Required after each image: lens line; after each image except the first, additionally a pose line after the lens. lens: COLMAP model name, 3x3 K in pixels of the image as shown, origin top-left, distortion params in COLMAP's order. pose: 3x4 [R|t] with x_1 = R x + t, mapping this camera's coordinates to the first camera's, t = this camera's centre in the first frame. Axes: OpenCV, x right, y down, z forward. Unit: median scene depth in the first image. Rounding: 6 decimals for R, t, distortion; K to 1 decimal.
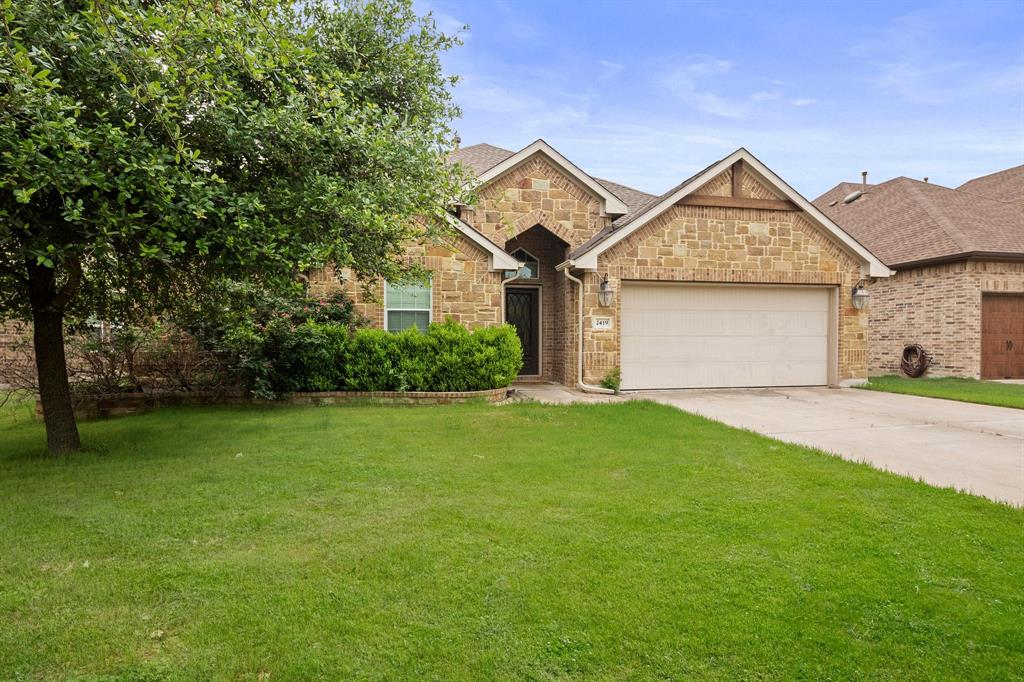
lens RADIAL K [[499.9, 0, 511.5], [0, 499.9, 327.6], [0, 0, 1]] dist [0.001914, -0.002488]
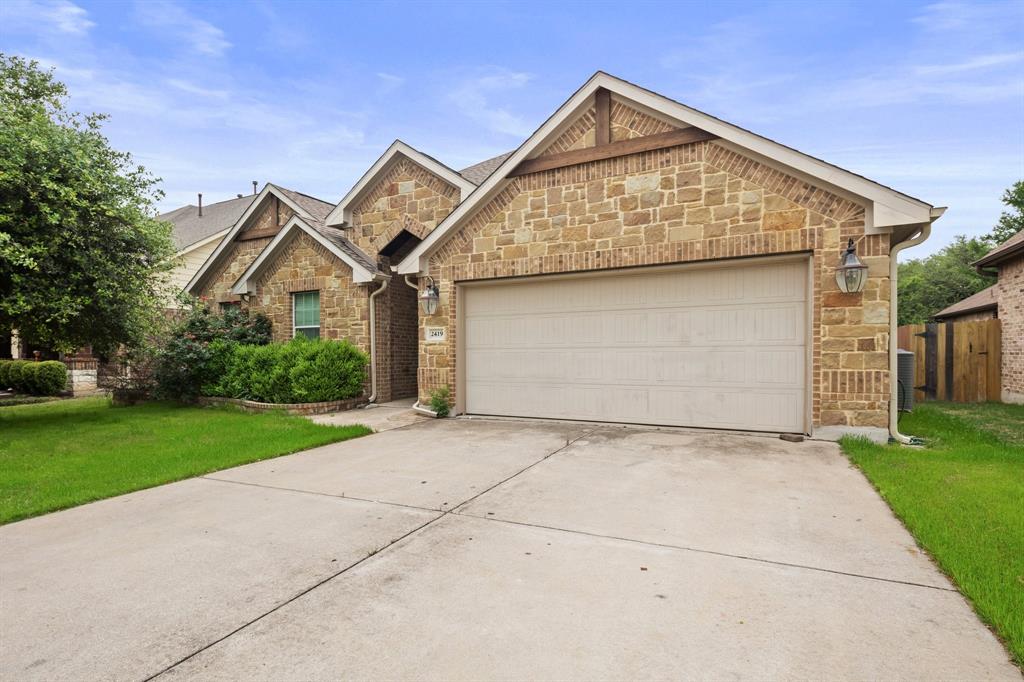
lens RADIAL K [[499.9, 0, 511.5], [0, 499.9, 327.6], [0, 0, 1]] dist [0.001914, -0.002488]
pose [[0.779203, -0.032635, -0.625921, 0.777398], [0.028051, 0.999459, -0.017190, -0.002160], [0.626144, -0.004163, 0.779697, 0.388336]]
